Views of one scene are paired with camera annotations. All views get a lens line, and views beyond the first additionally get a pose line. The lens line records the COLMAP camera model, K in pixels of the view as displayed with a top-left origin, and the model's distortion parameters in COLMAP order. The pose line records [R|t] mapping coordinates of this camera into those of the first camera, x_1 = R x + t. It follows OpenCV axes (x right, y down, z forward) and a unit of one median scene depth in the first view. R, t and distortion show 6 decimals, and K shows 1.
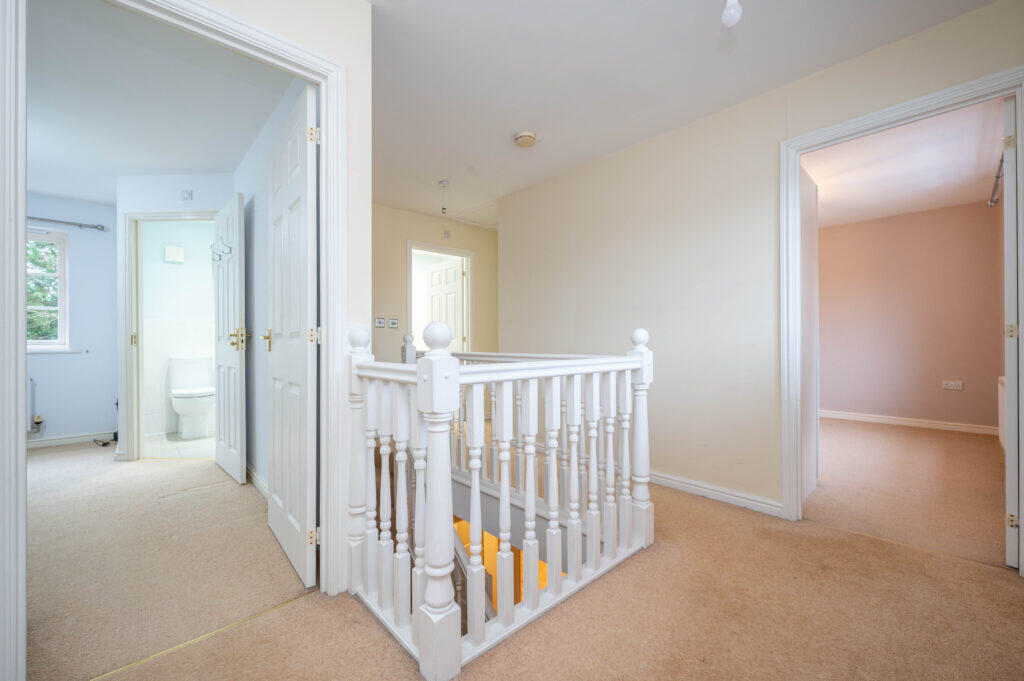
lens RADIAL K [[413.7, 0, 512.0], [0, 413.7, 340.5], [0, 0, 1]] dist [0.000170, 0.000064]
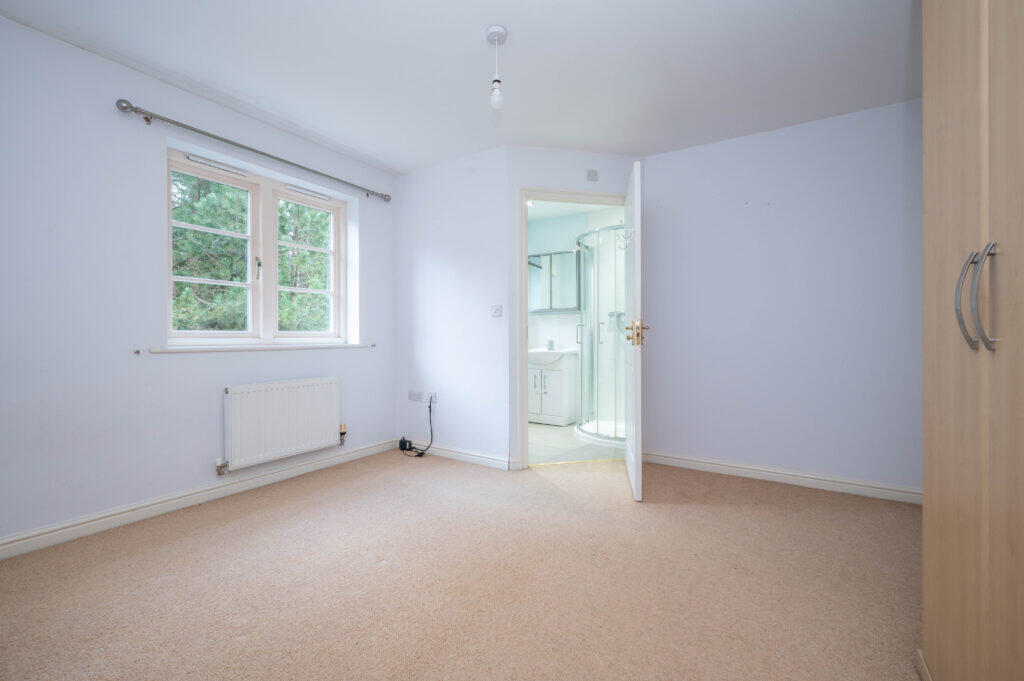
lens RADIAL K [[413.7, 0, 512.0], [0, 413.7, 340.5], [0, 0, 1]] dist [0.000170, 0.000064]
pose [[0.966639, 0.003190, 0.256123, -1.033494], [-0.005880, 0.999935, 0.009740, 0.006507], [-0.256075, -0.010921, 0.966595, 0.132096]]
